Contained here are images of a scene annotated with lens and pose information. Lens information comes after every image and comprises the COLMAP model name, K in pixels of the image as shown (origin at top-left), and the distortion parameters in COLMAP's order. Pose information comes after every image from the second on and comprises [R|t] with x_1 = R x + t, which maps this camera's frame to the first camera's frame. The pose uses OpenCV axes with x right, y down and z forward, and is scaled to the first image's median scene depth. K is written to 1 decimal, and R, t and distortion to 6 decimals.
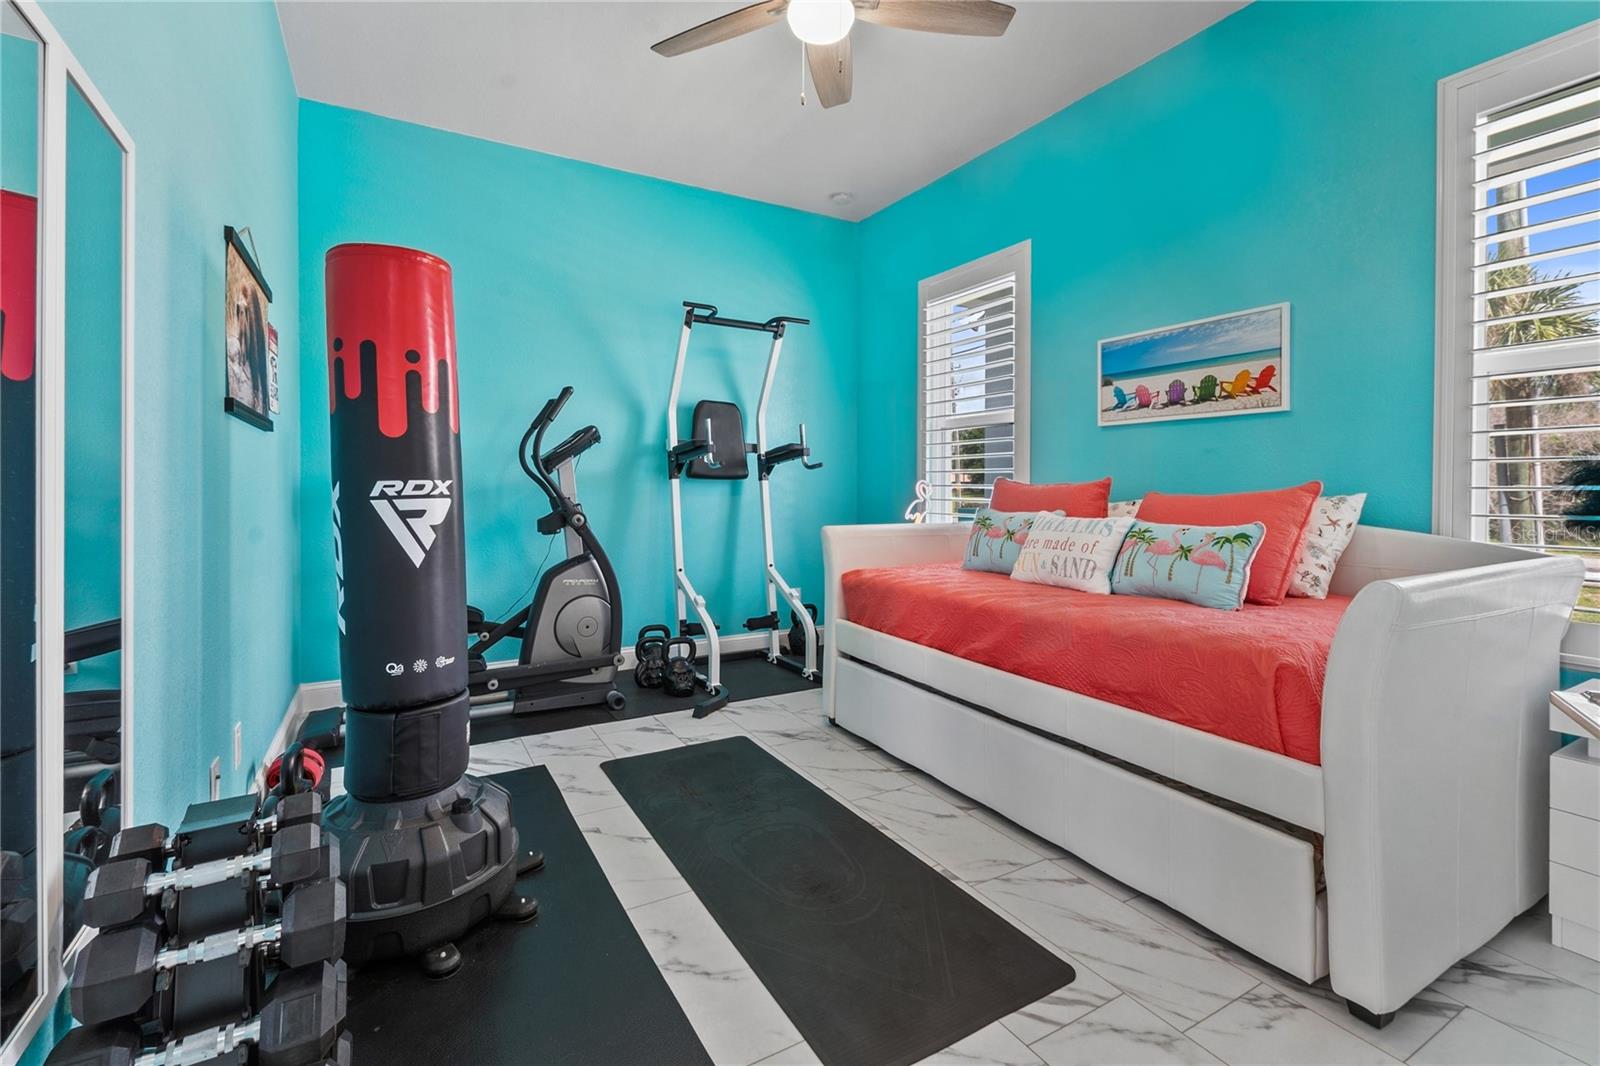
lens RADIAL K [[708.3, 0, 774.5], [0, 708.3, 487.2], [0, 0, 1]] dist [-0.001170, -0.000106]
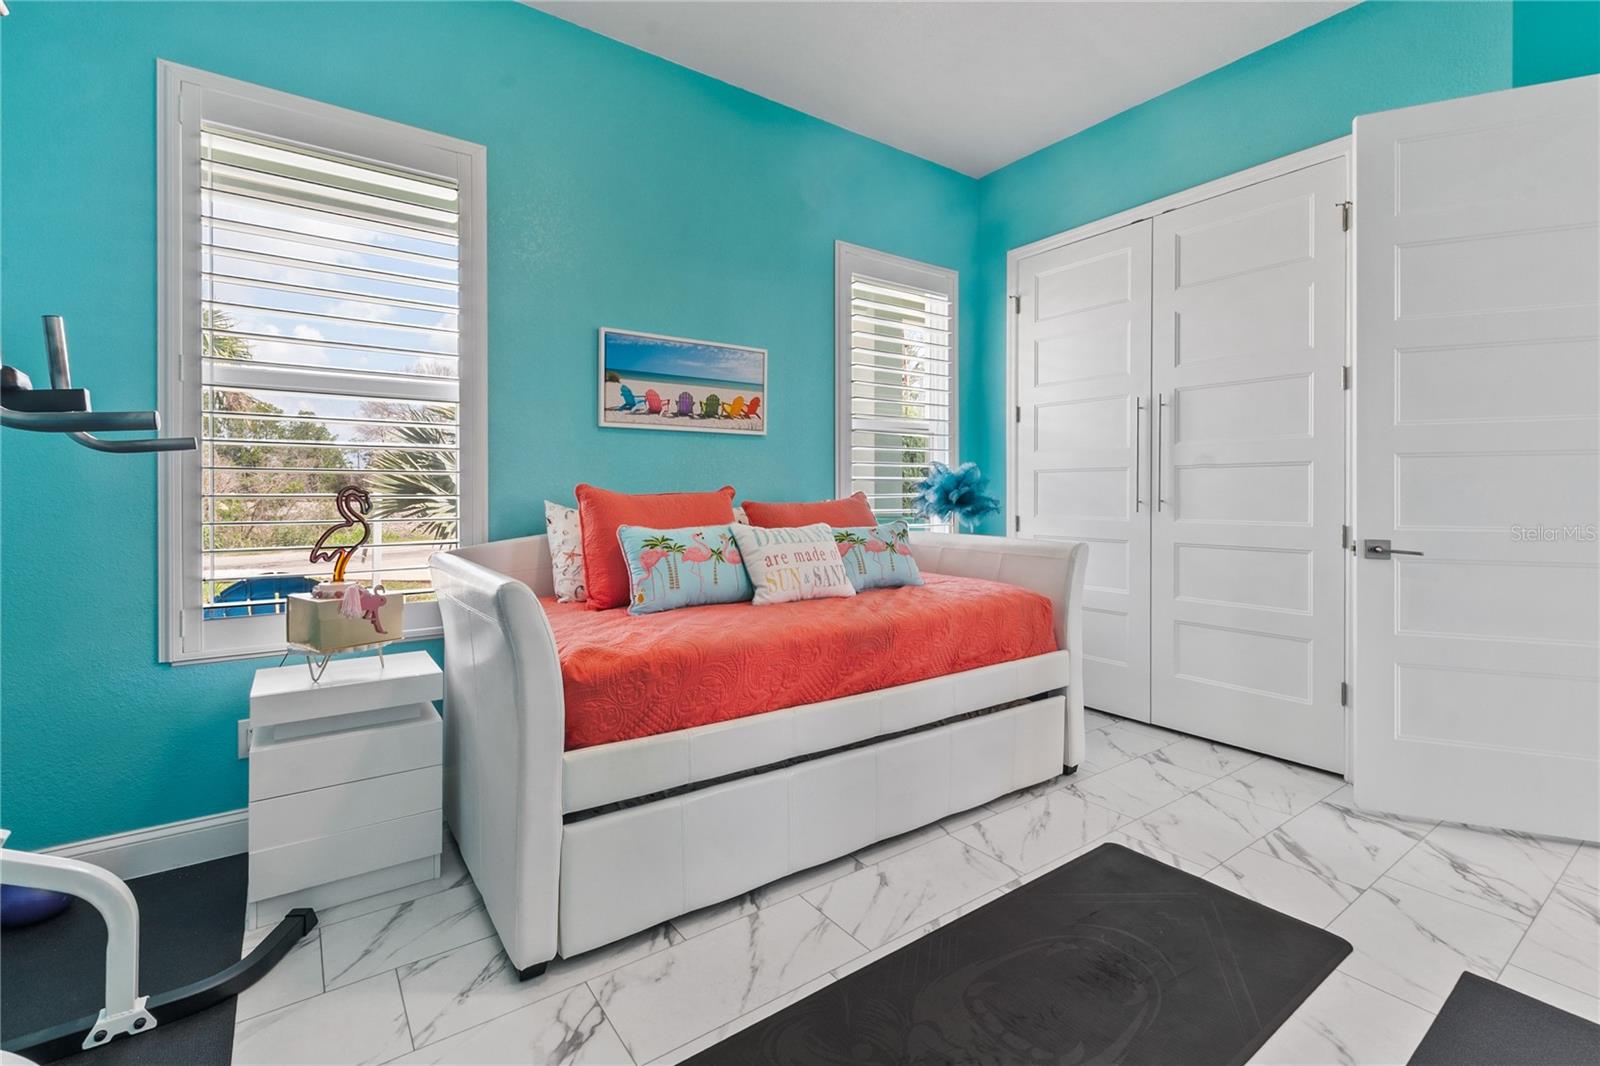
lens RADIAL K [[706.9, 0, 803.8], [0, 706.9, 494.5], [0, 0, 1]] dist [0.000021, -0.000118]
pose [[-0.126185, -0.003329, 0.992001, -0.504888], [0.003304, 0.999987, 0.003776, -0.006087], [-0.992001, 0.003754, -0.126172, 1.015456]]
